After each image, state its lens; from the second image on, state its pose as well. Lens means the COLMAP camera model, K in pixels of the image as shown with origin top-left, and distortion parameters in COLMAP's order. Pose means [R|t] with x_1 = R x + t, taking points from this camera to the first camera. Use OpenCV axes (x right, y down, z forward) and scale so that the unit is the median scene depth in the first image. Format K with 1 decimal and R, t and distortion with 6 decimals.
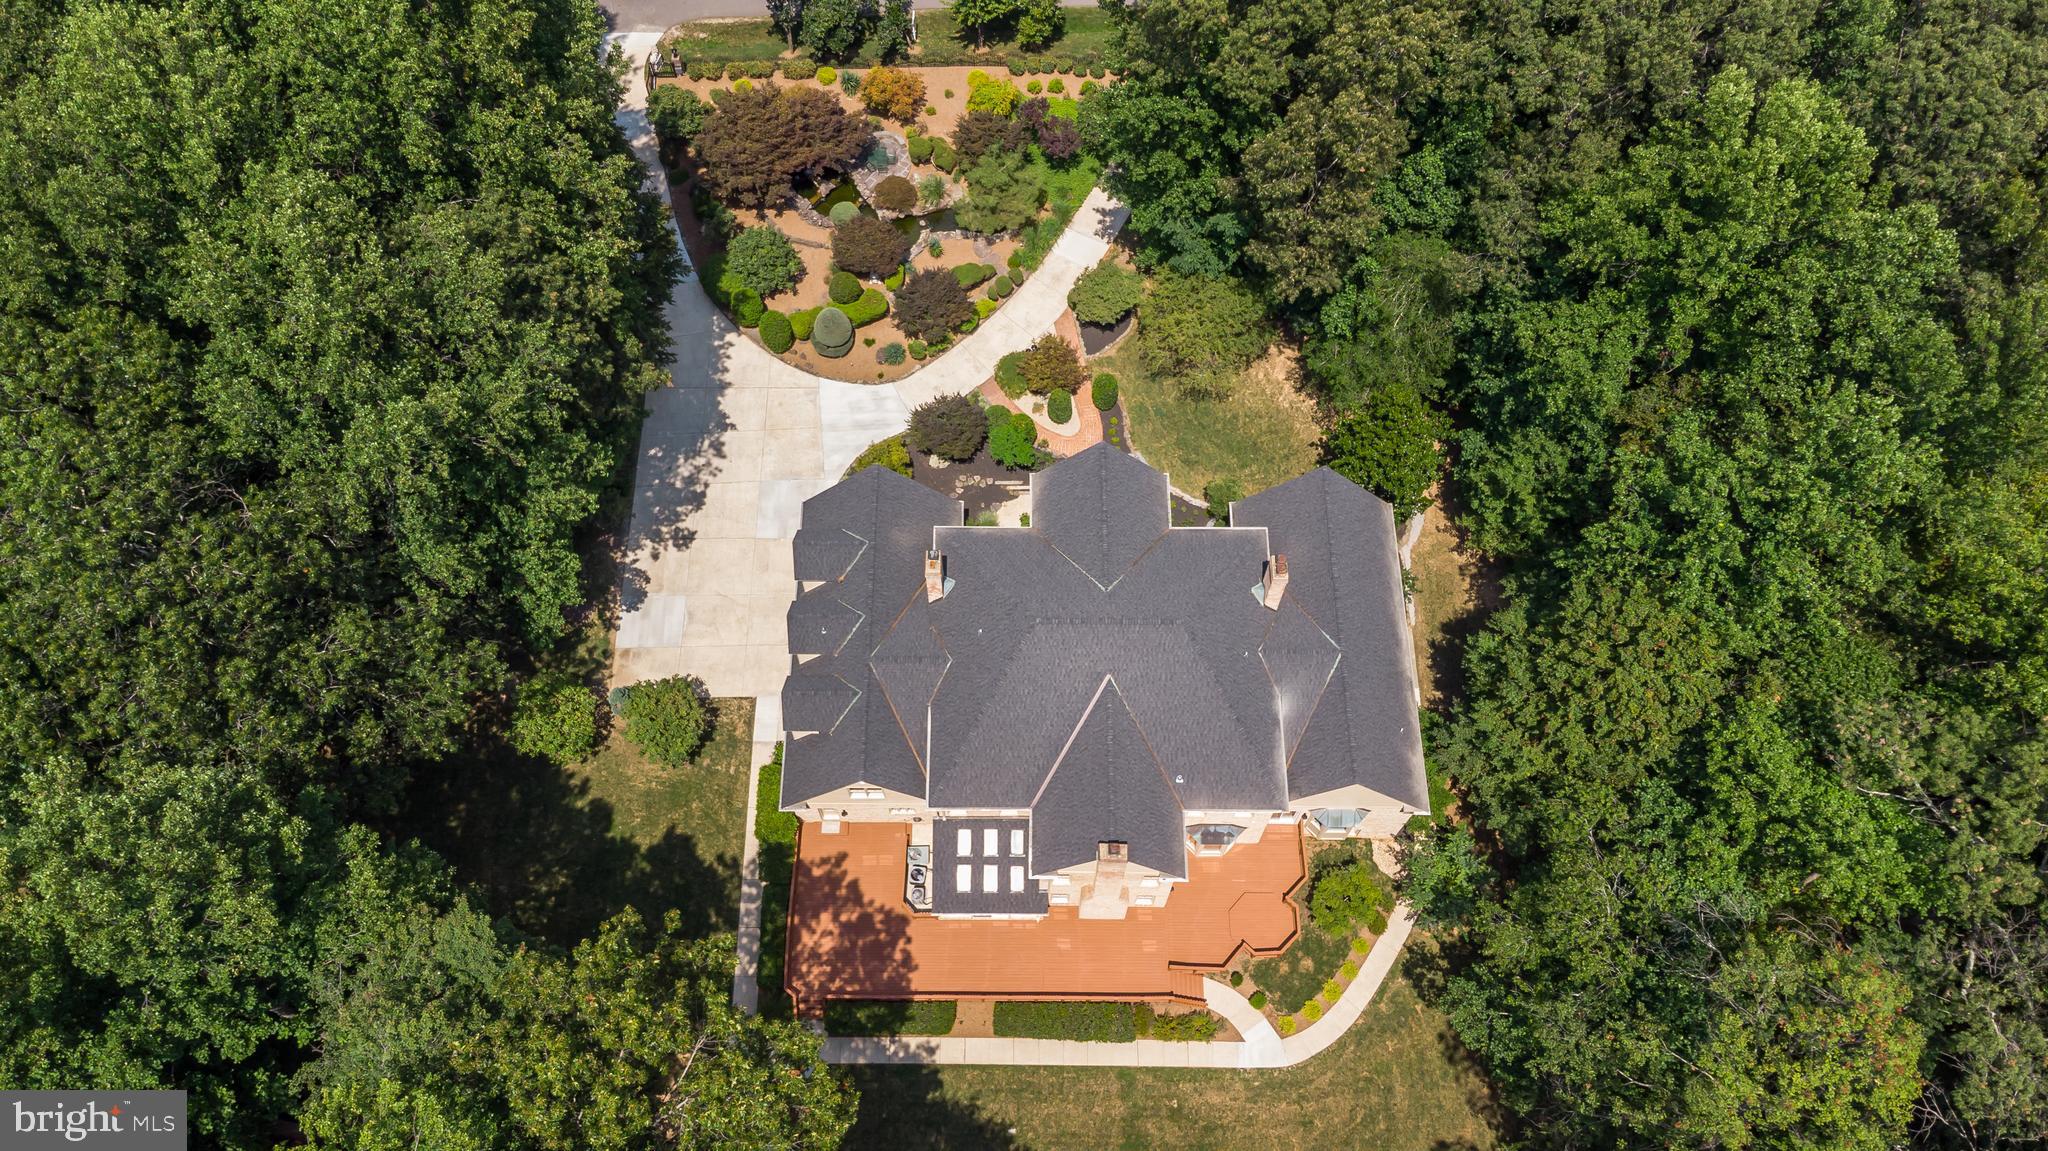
lens RADIAL K [[1432.7, 0, 1024.0], [0, 1432.7, 575.5], [0, 0, 1]] dist [0.076479, -0.000048]
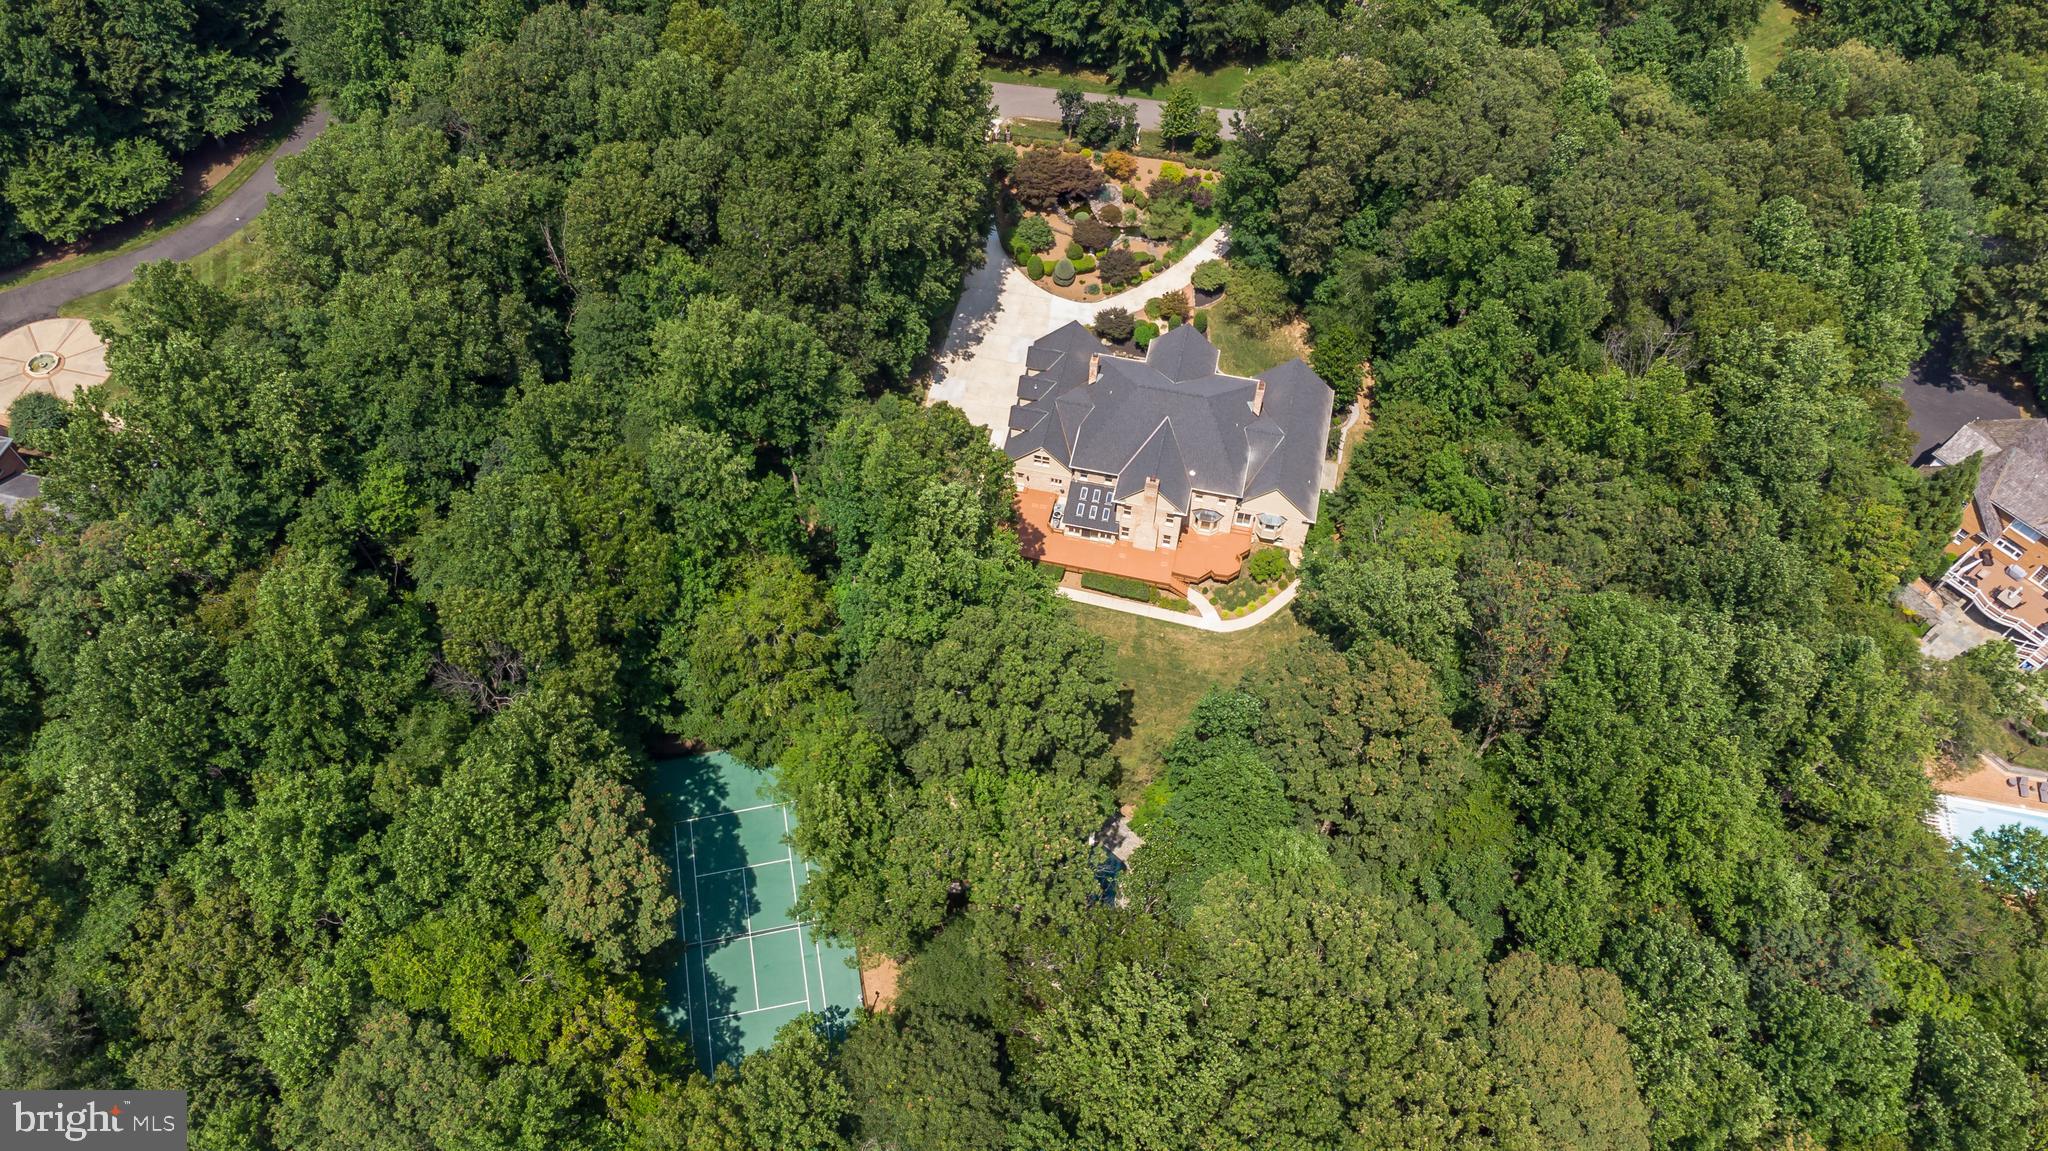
lens RADIAL K [[1491.3, 0, 1024.0], [0, 1491.3, 575.5], [0, 0, 1]] dist [0.088687, 0.000890]
pose [[0.975989, 0.183327, -0.117625, 0.120387], [-0.198706, 0.970570, -0.136049, 0.497029], [0.089222, 0.156155, 0.983695, -0.881918]]
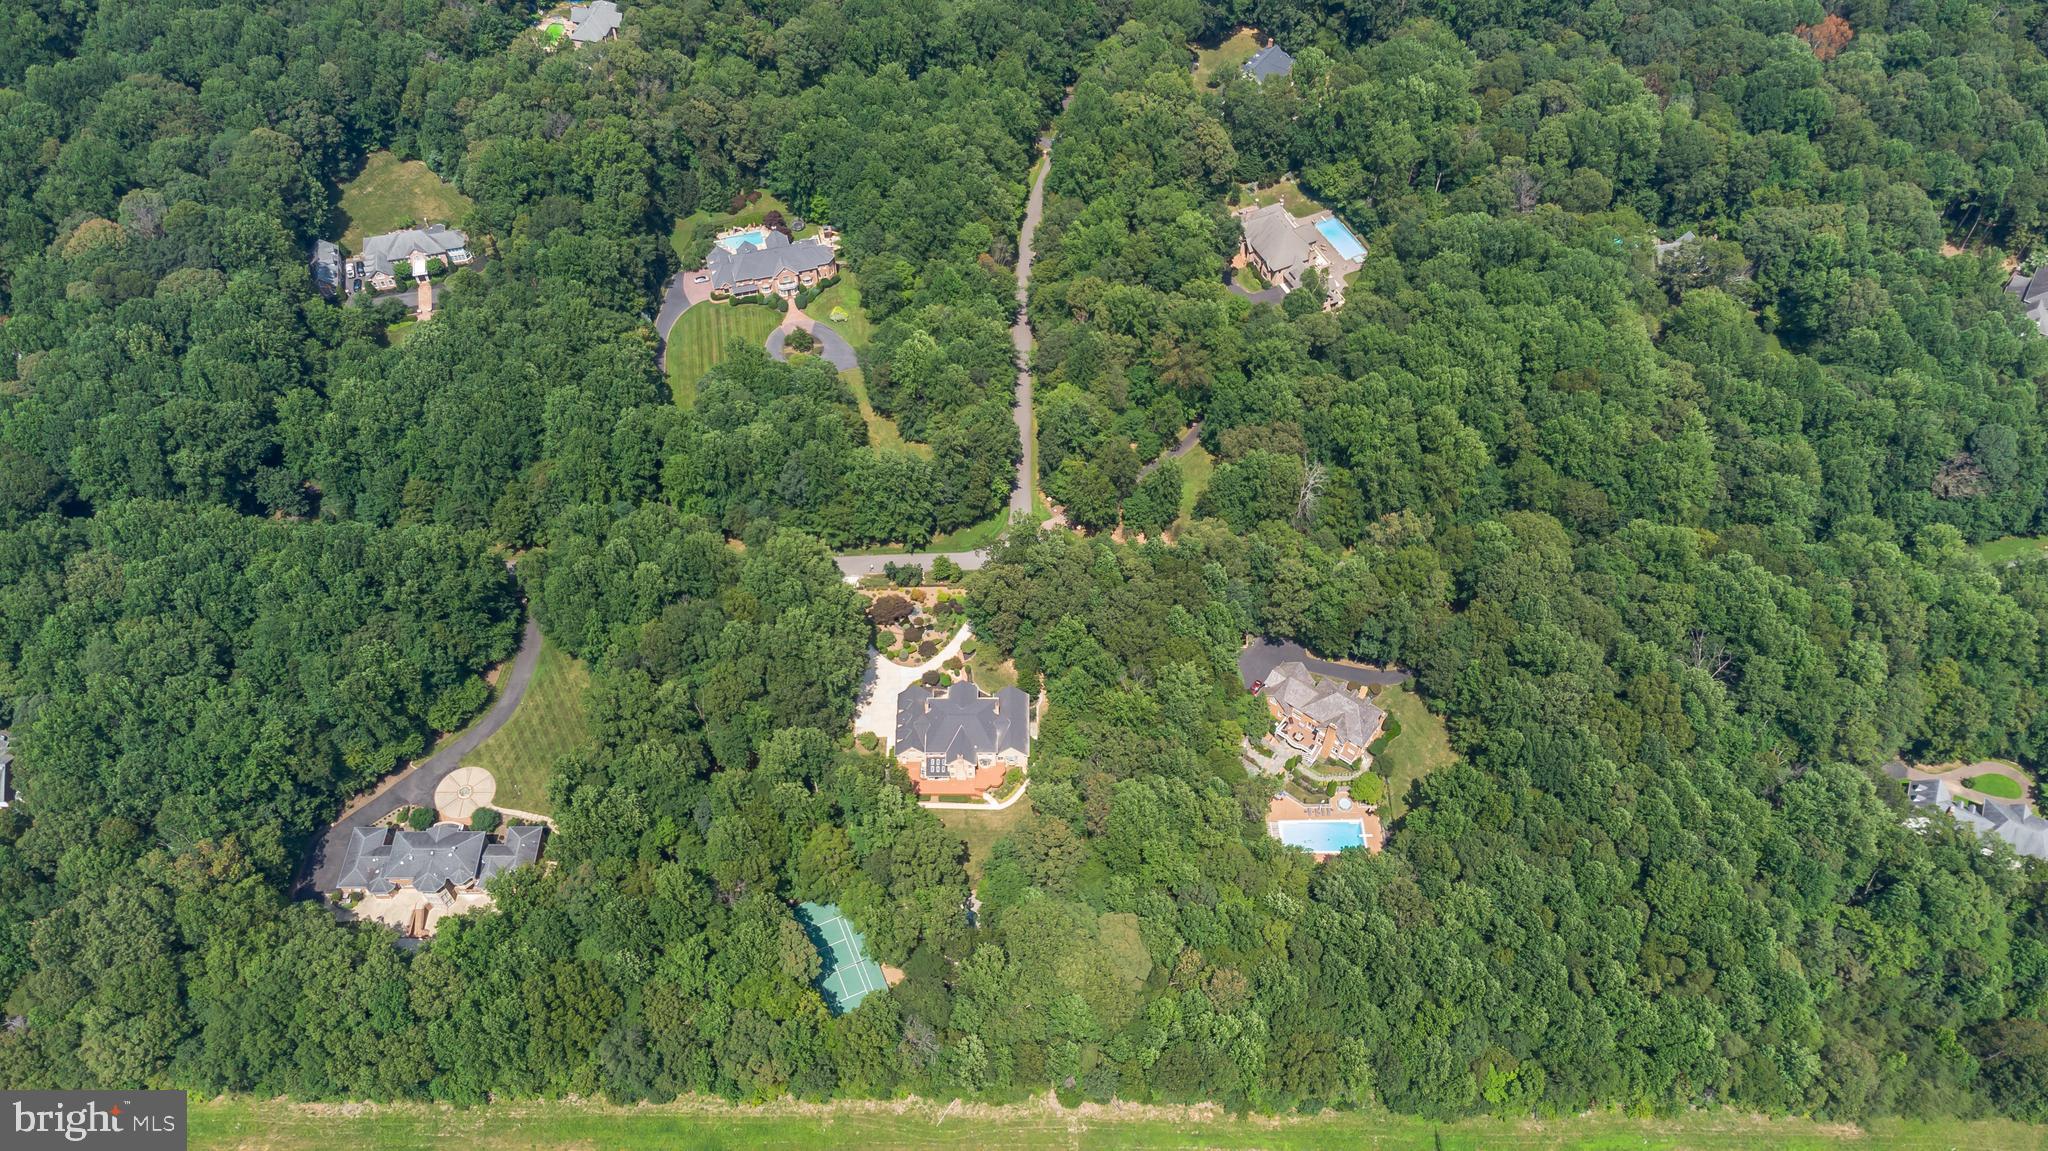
lens RADIAL K [[1491.3, 0, 1024.0], [0, 1491.3, 575.5], [0, 0, 1]] dist [0.088687, 0.000890]
pose [[0.999997, 0.000683, 0.002416, 0.208422], [-0.000199, 0.980784, -0.195096, 0.453556], [-0.002502, 0.195095, 0.980781, -3.325111]]
